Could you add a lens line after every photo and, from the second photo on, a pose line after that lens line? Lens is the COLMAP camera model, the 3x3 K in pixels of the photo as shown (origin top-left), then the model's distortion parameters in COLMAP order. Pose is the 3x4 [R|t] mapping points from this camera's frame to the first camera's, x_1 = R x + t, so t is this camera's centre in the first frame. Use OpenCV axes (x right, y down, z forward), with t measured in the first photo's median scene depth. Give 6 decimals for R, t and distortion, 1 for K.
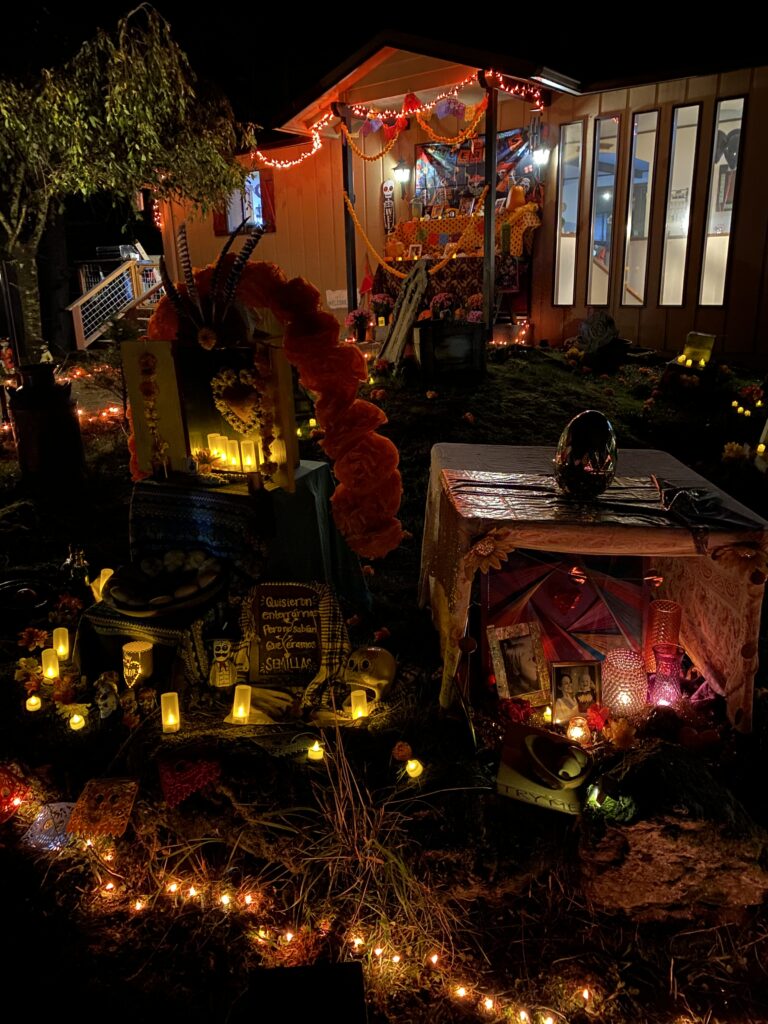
lens RADIAL K [[783.2, 0, 386.7], [0, 783.2, 510.9], [0, 0, 1]] dist [0.052294, -0.045455]
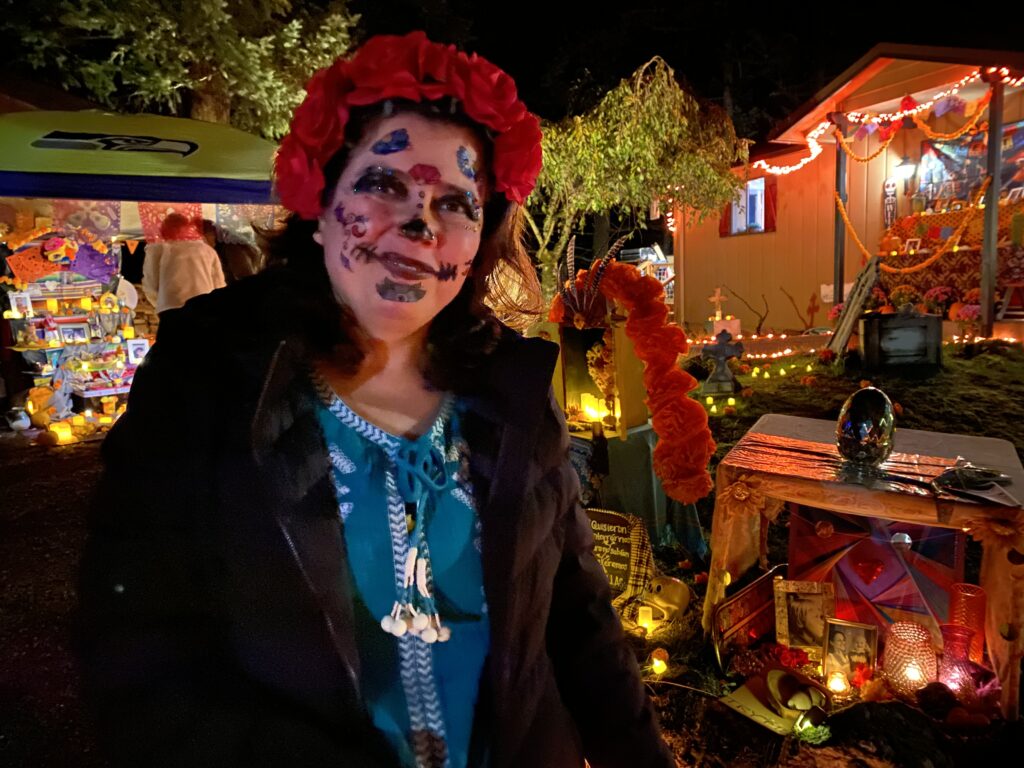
lens RADIAL K [[783.2, 0, 510.6], [0, 783.2, 380.9], [0, 0, 1]] dist [0.052294, -0.045455]
pose [[0.875586, 0.054790, -0.479946, 0.293406], [-0.127617, 0.984485, -0.120429, 0.052066], [0.465901, 0.166695, 0.868993, -0.172588]]
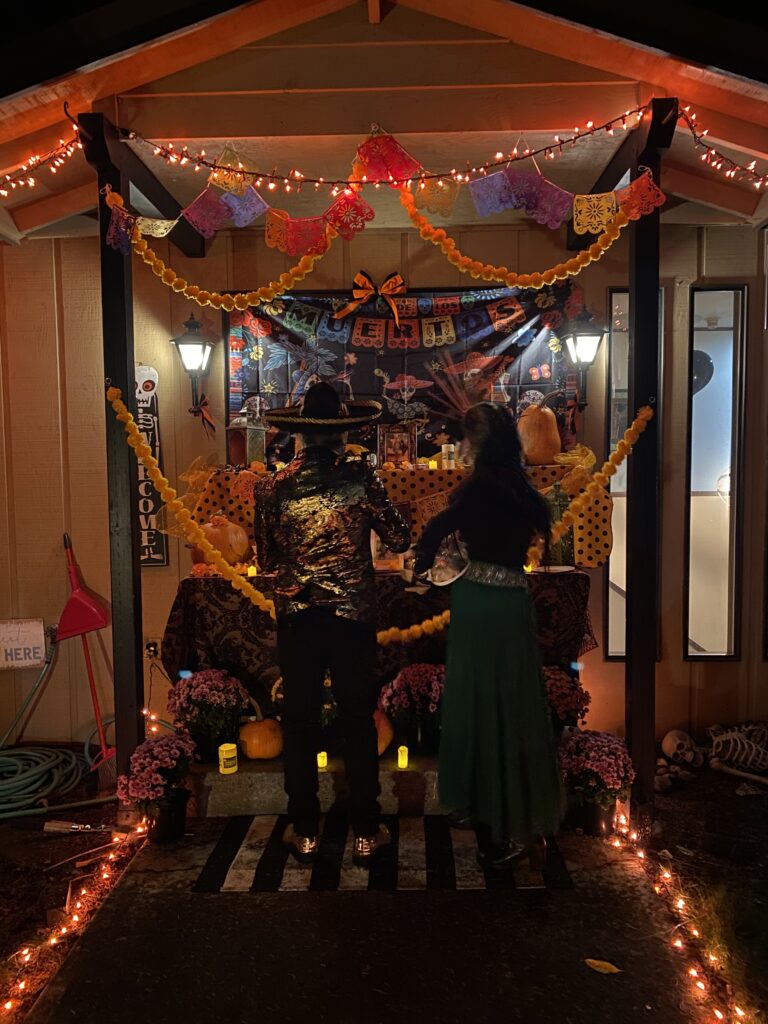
lens RADIAL K [[783.2, 0, 390.1], [0, 783.2, 511.5], [0, 0, 1]] dist [0.052294, -0.045455]
pose [[0.789667, -0.024407, 0.613050, -0.564945], [0.169515, 0.968992, -0.179774, -0.993030], [-0.589653, 0.245882, 0.769318, 2.485189]]
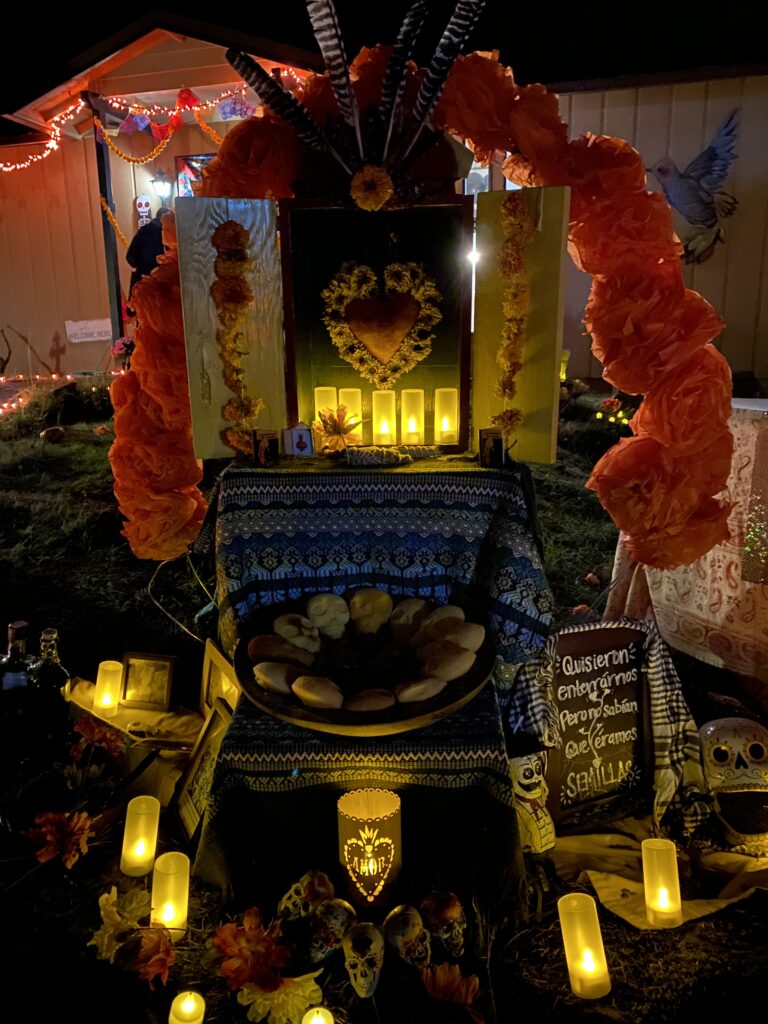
lens RADIAL K [[783.2, 0, 386.3], [0, 783.2, 514.6], [0, 0, 1]] dist [0.052294, -0.045455]
pose [[0.922783, -0.072159, 0.378503, -0.413373], [0.101166, 0.993219, -0.057290, 0.030119], [-0.371802, 0.091158, 0.923825, 0.497427]]
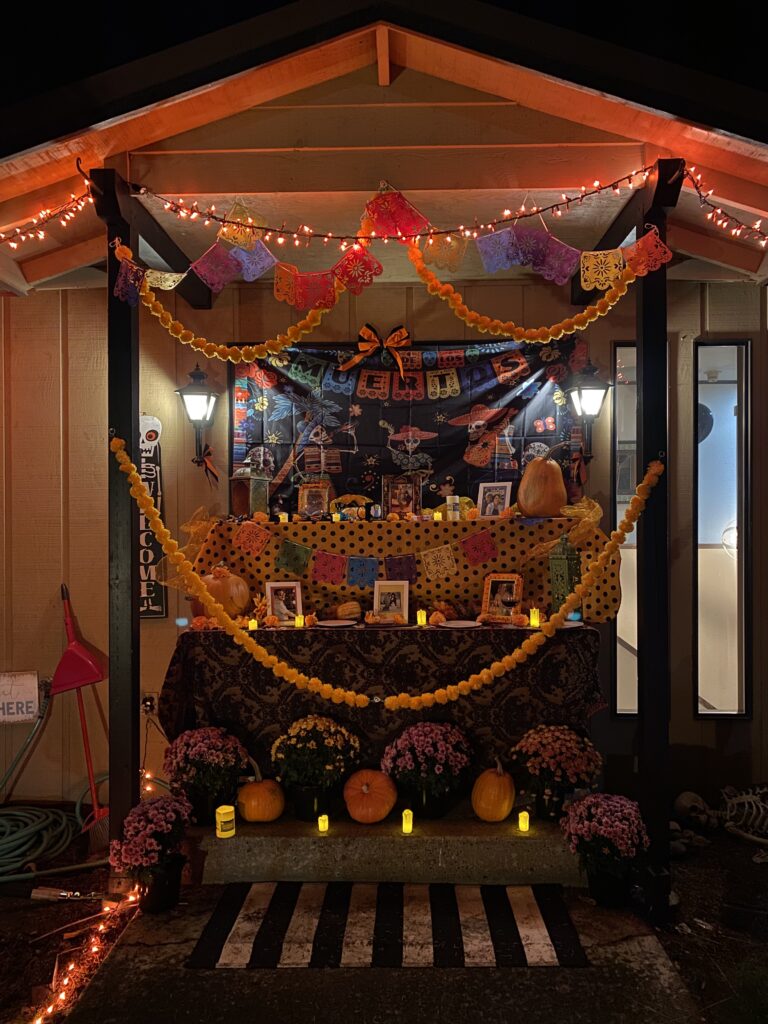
lens RADIAL K [[783.2, 0, 391.6], [0, 783.2, 512.0], [0, 0, 1]] dist [0.052294, -0.045455]
pose [[0.787358, 0.017544, 0.616246, -0.561661], [0.164355, 0.957445, -0.237249, -1.005869], [-0.594183, 0.288084, 0.750969, 2.504162]]
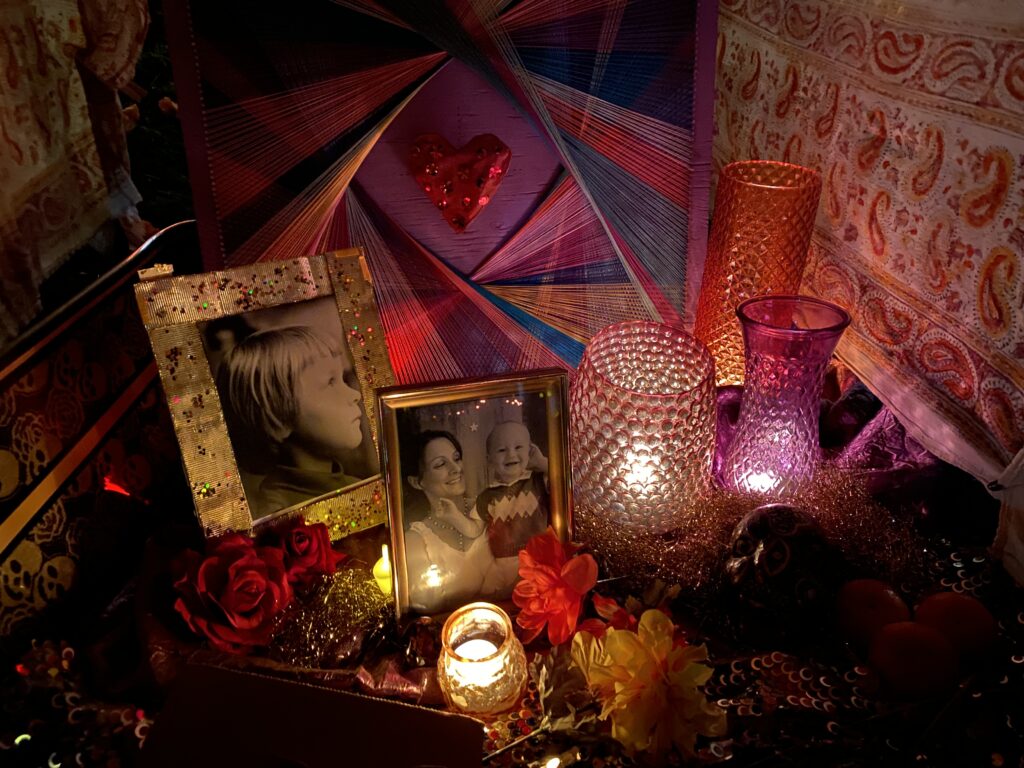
lens RADIAL K [[783.2, 0, 522.8], [0, 783.2, 379.9], [0, 0, 1]] dist [0.052294, -0.045455]
pose [[0.981091, -0.076097, 0.177962, 0.185000], [0.032510, 0.971194, 0.236061, 0.114242], [-0.190799, -0.225811, 0.955304, 0.658484]]
